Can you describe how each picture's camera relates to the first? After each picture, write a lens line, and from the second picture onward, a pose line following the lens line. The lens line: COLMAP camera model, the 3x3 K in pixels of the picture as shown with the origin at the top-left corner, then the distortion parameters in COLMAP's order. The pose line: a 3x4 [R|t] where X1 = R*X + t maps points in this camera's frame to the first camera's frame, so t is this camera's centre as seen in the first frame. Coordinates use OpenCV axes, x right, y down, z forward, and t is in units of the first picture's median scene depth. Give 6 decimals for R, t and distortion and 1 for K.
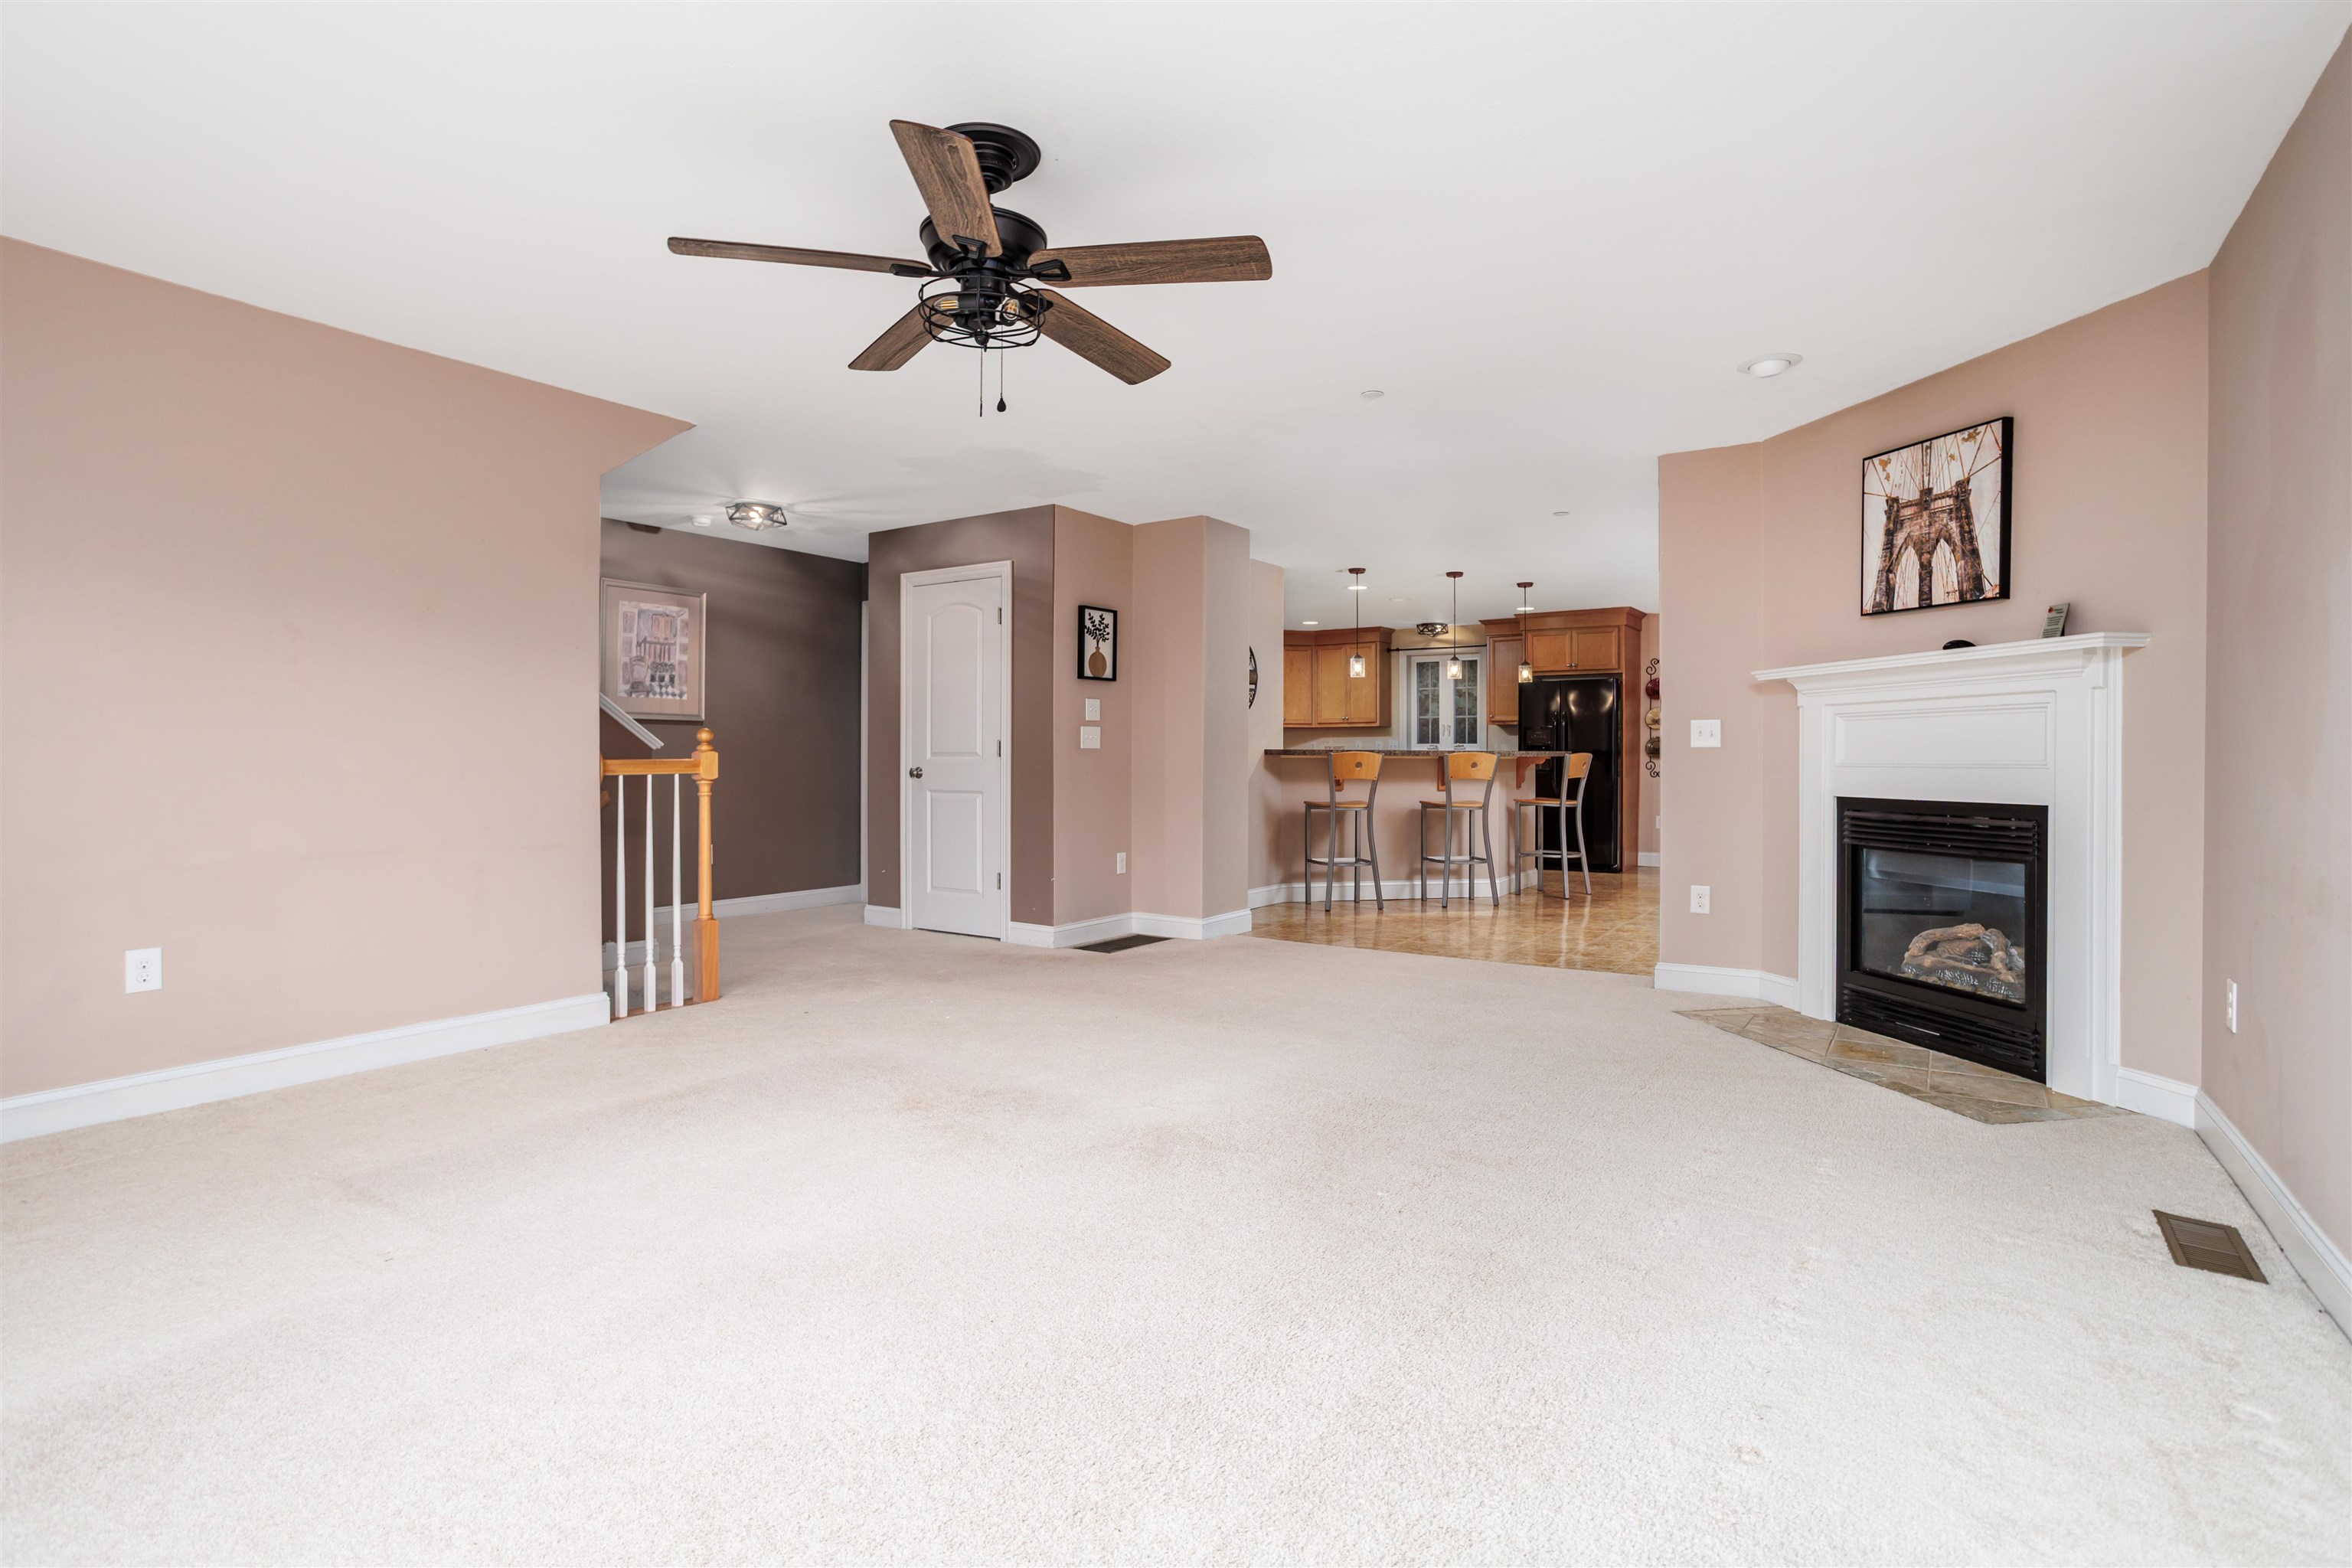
lens RADIAL K [[1150.8, 0, 1176.3], [0, 1150.8, 752.8], [0, 0, 1]] dist [-0.045223, 0.024875]
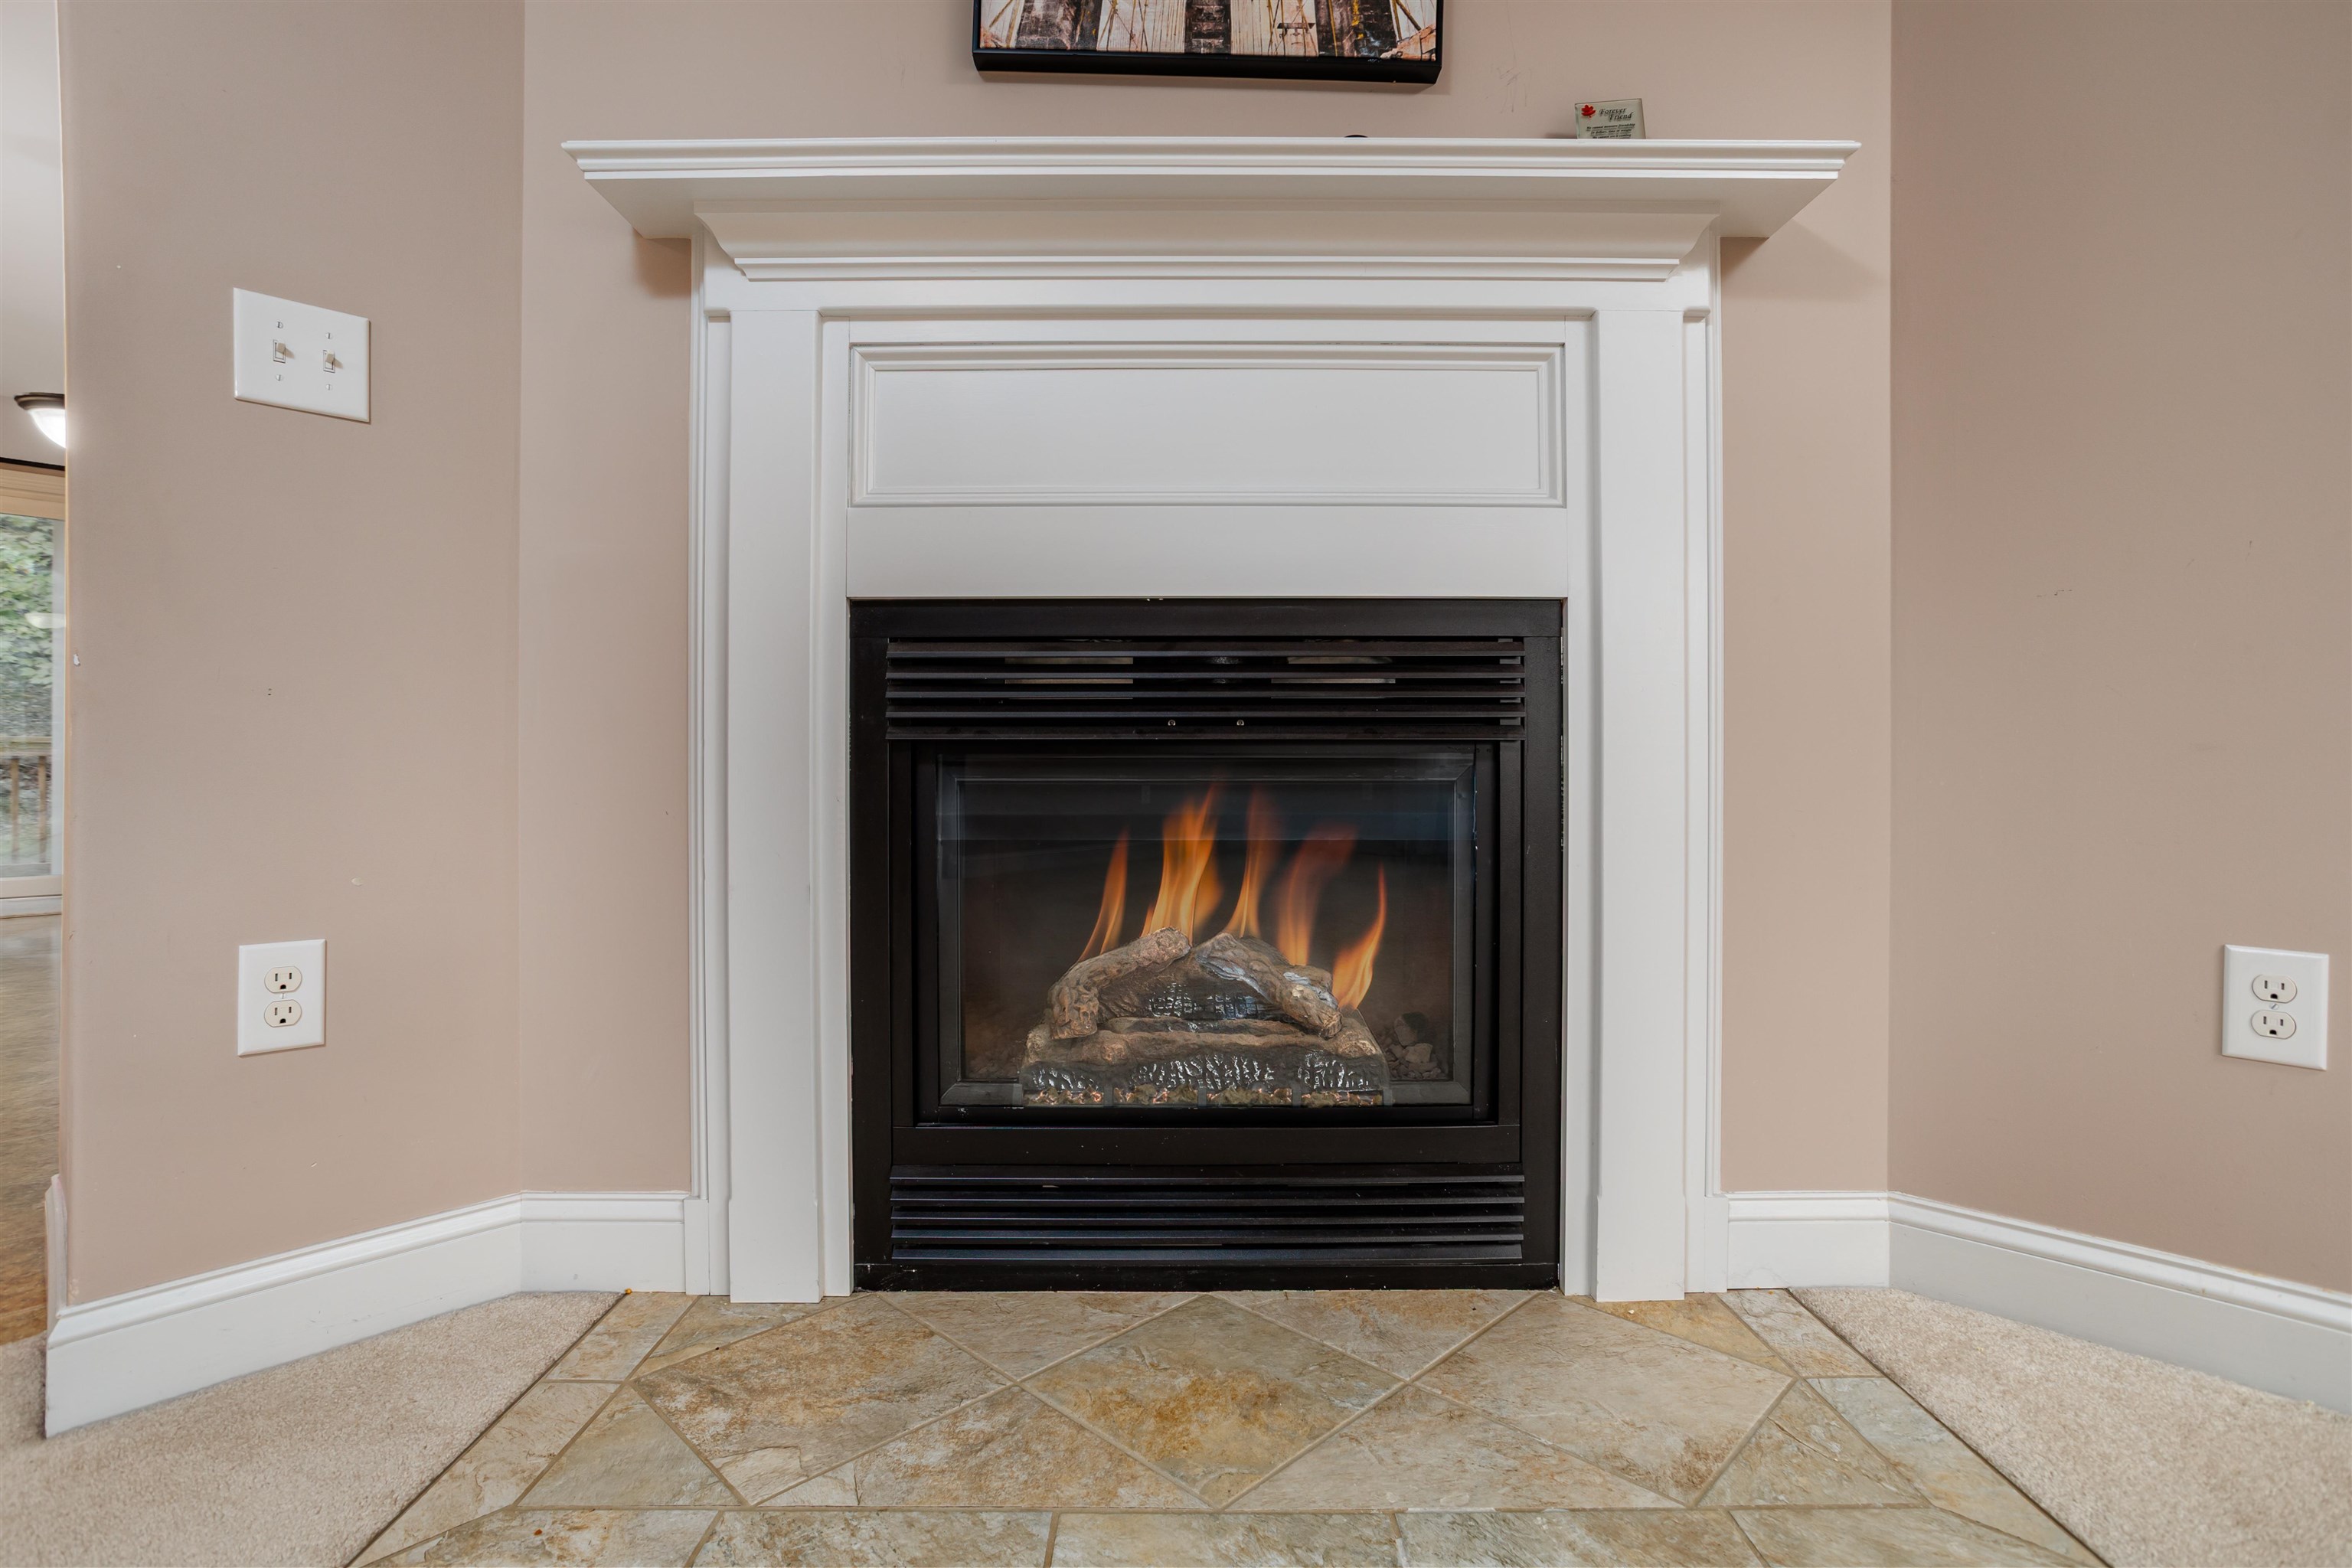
lens RADIAL K [[1150.8, 0, 1184.5], [0, 1150.8, 778.5], [0, 0, 1]] dist [-0.045223, 0.024875]
pose [[0.183648, -0.006454, 0.982971, 0.278781], [-0.005505, 0.999956, 0.007594, 0.086932], [-0.982977, -0.006806, 0.183604, 0.851467]]
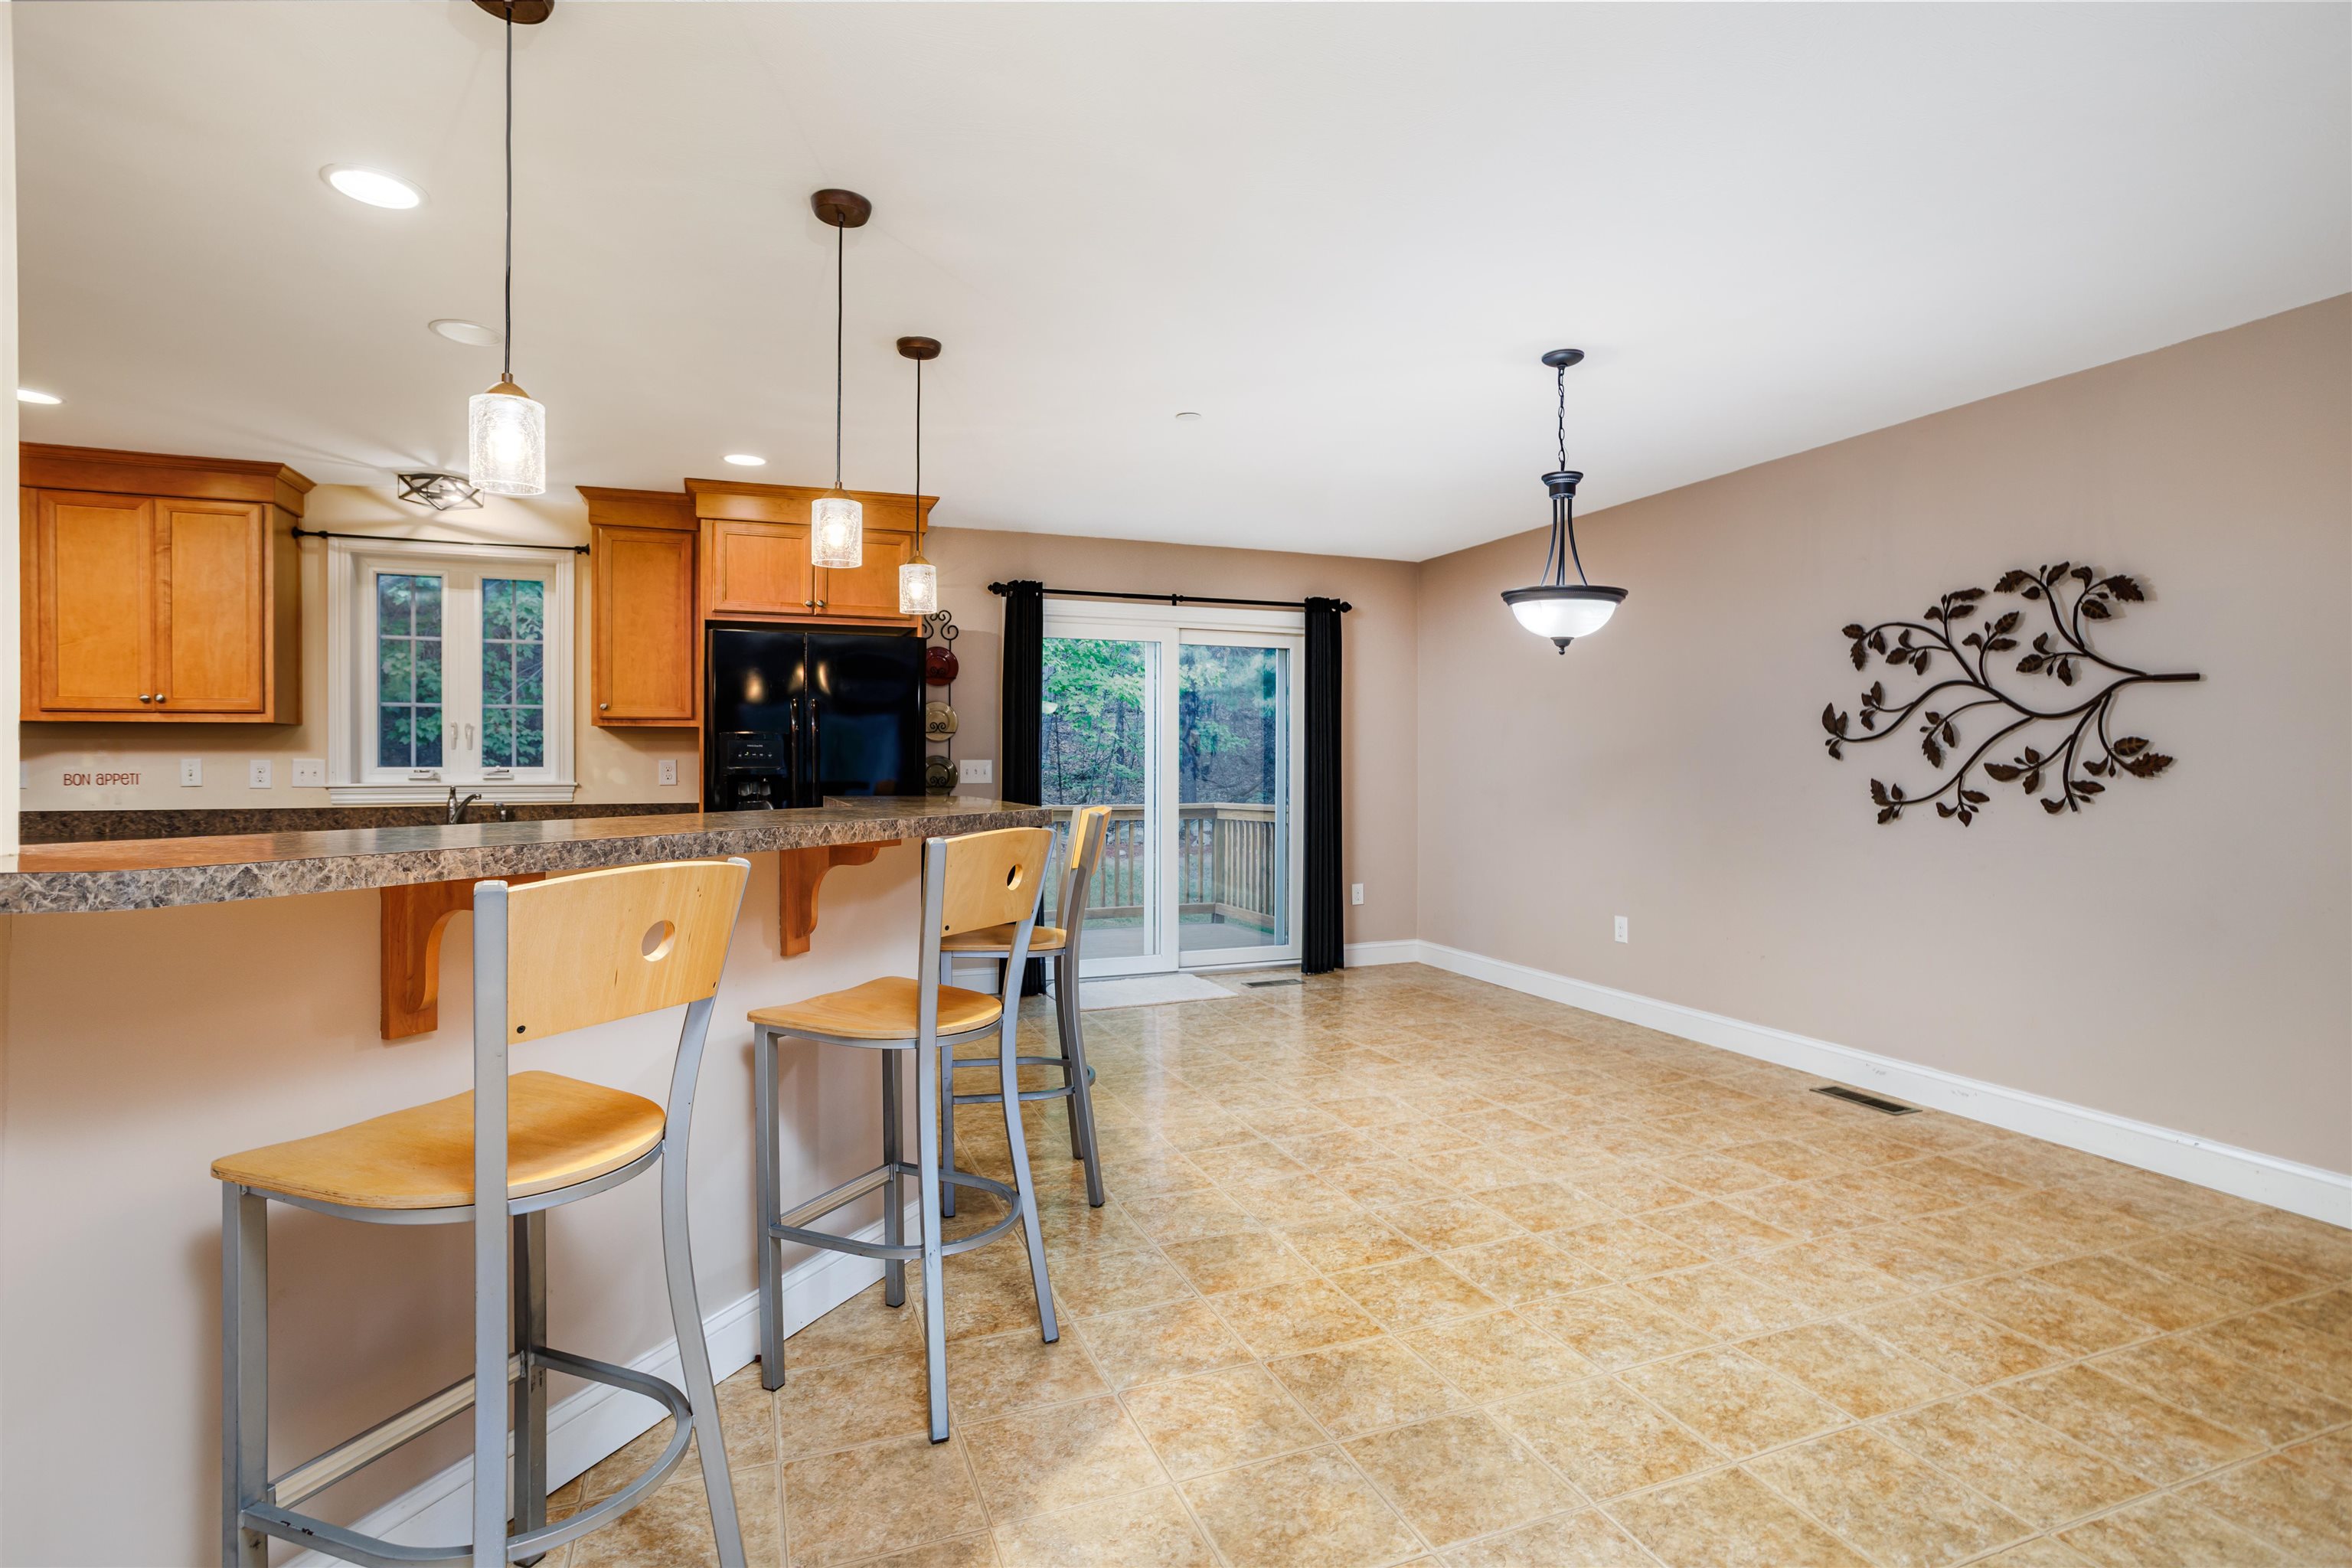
lens RADIAL K [[1150.8, 0, 1175.9], [0, 1150.8, 772.5], [0, 0, 1]] dist [-0.045223, 0.024875]
pose [[0.571144, -0.008682, 0.820804, 0.104095], [-0.000037, 0.999944, 0.010602, -0.028528], [-0.820850, -0.006086, 0.571112, 1.456670]]
